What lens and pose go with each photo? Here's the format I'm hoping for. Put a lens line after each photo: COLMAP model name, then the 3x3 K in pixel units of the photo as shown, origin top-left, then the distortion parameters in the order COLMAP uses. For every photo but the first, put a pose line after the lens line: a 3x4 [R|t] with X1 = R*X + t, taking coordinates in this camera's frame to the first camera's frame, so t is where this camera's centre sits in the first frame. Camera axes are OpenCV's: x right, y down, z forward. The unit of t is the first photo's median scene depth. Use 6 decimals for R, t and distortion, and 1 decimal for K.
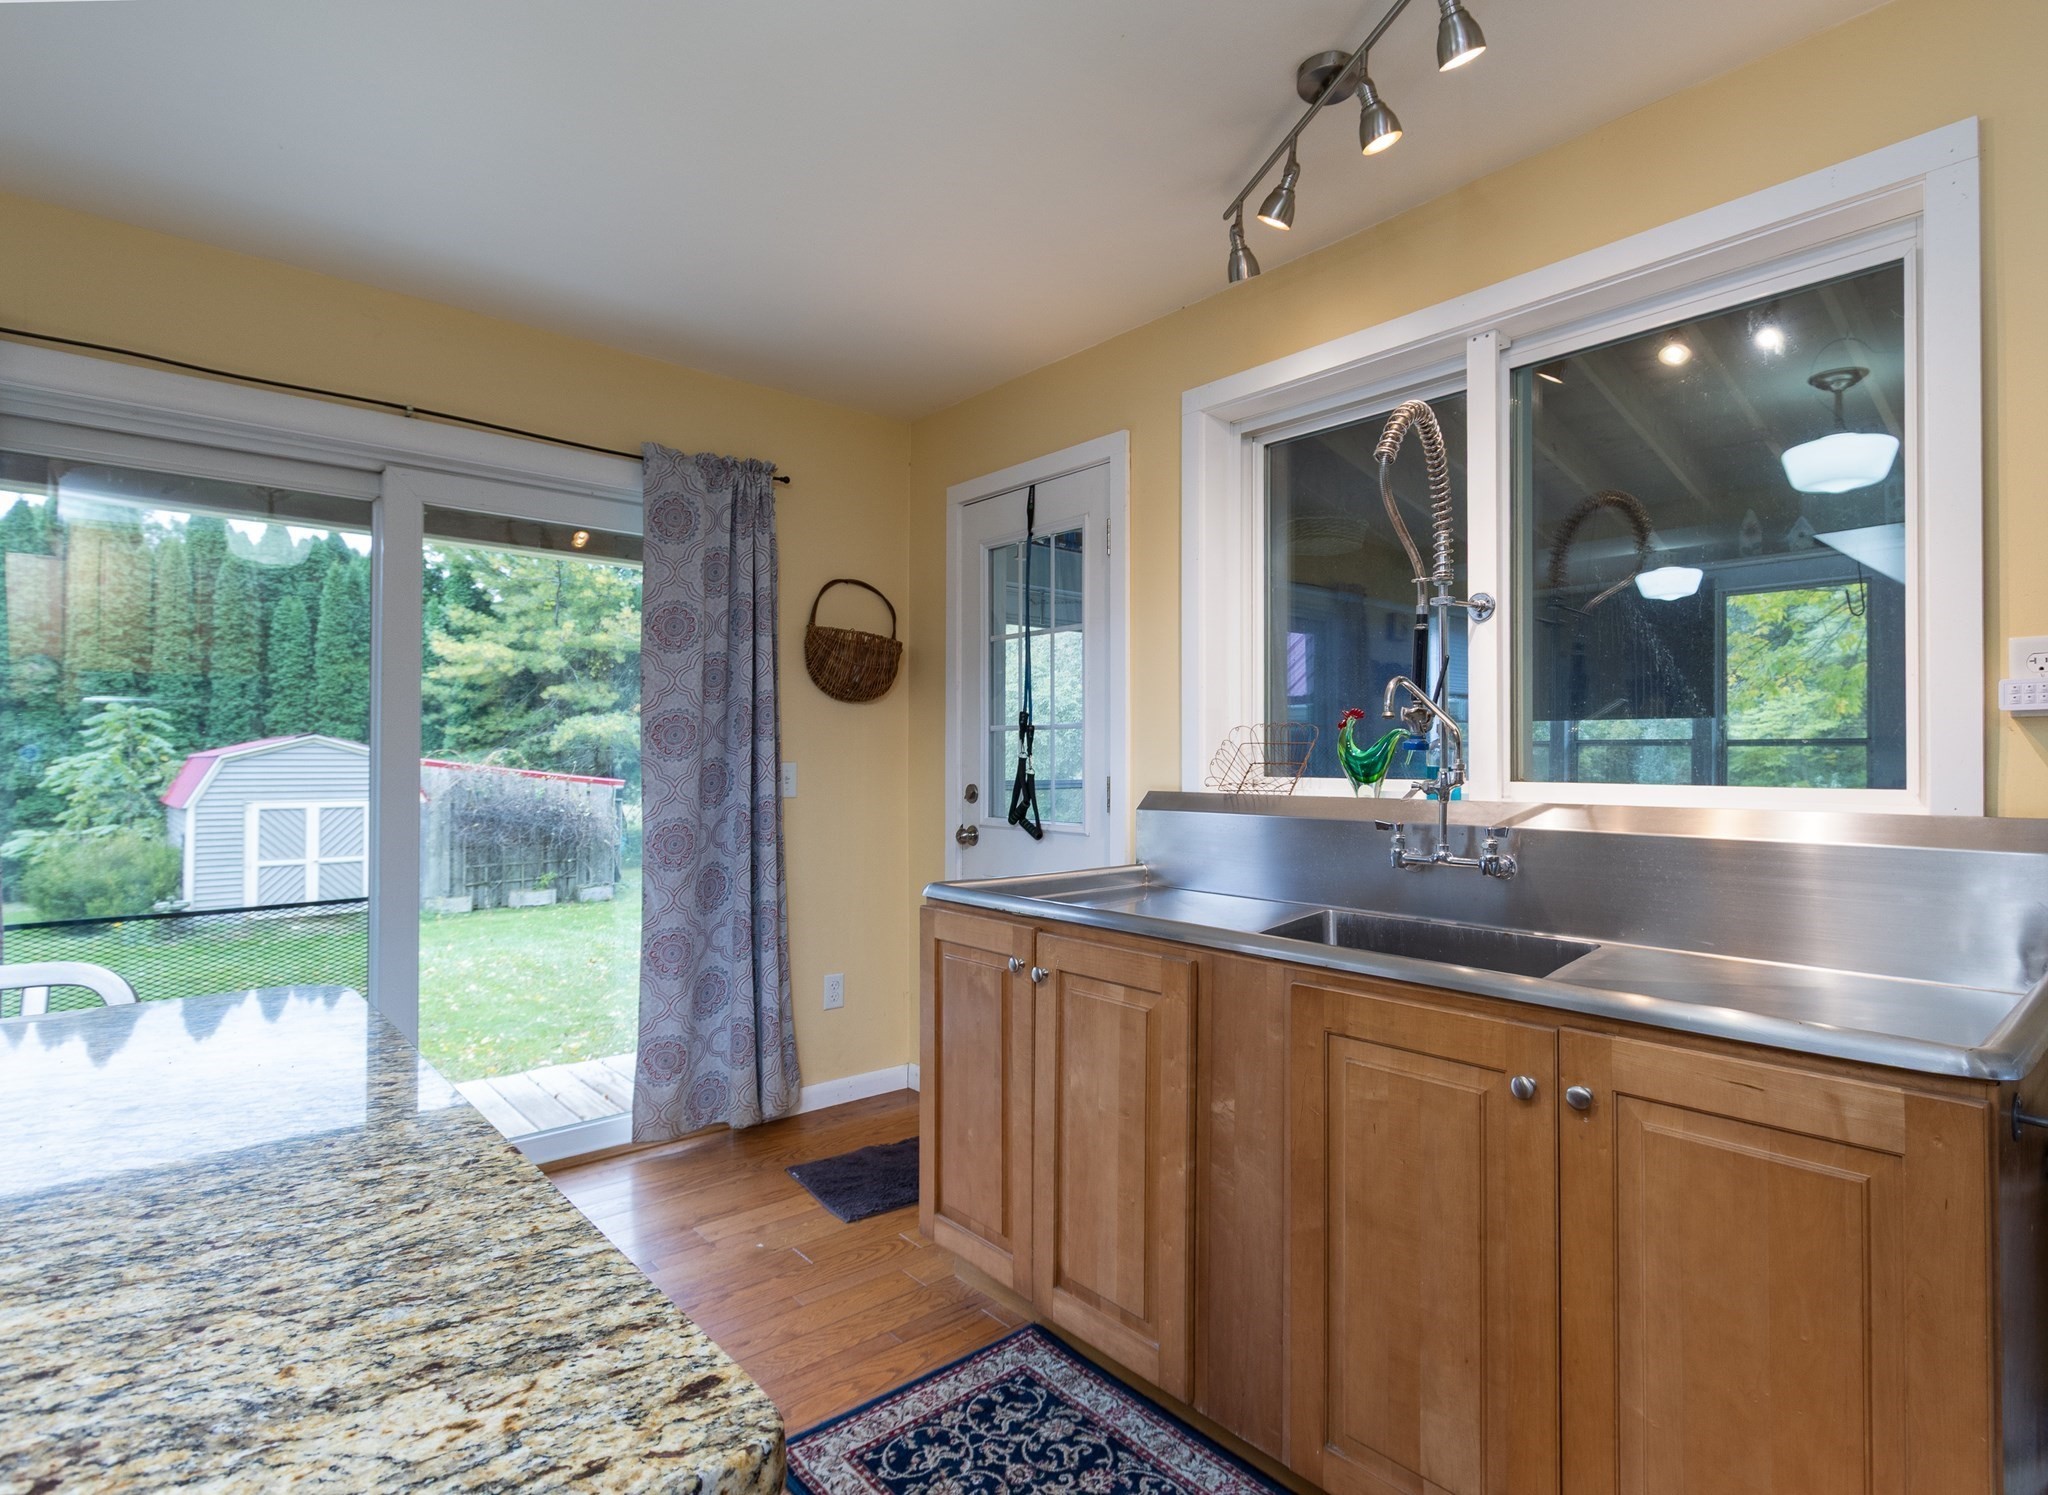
lens RADIAL K [[1050.2, 0, 1129.8], [0, 1050.2, 749.2], [0, 0, 1]] dist [-0.000474, 0.000421]
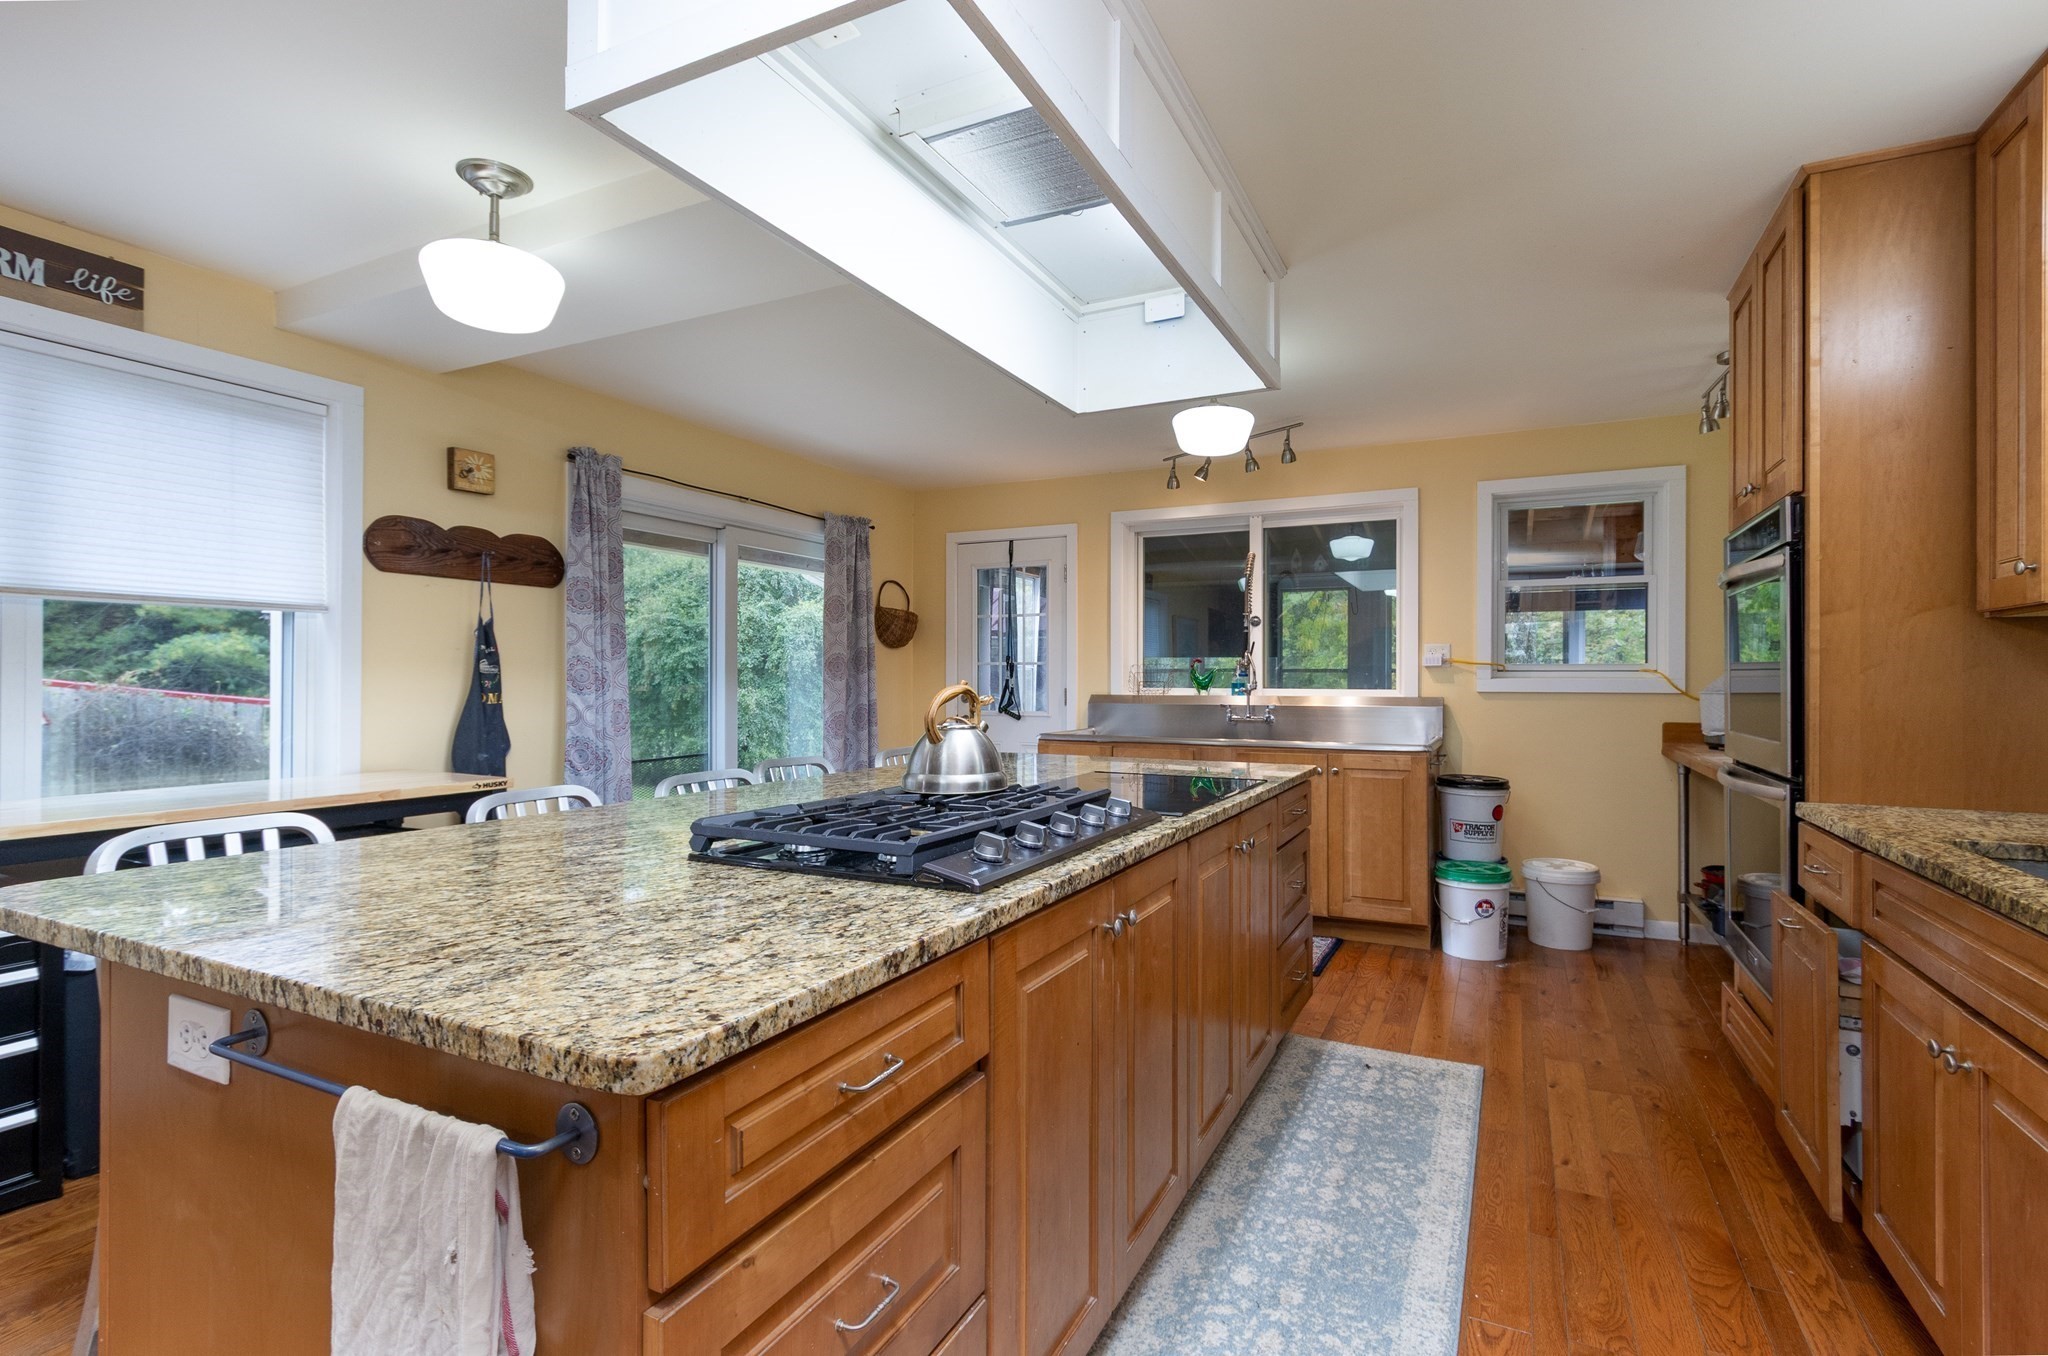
lens RADIAL K [[966.2, 0, 1024.0], [0, 966.2, 678.0], [0, 0, 1]] dist [0.002649, 0.000481]
pose [[0.941441, -0.000676, 0.337177, -0.699406], [-0.002620, 0.999953, 0.009320, -0.010791], [-0.337168, -0.009658, 0.941395, -0.734231]]
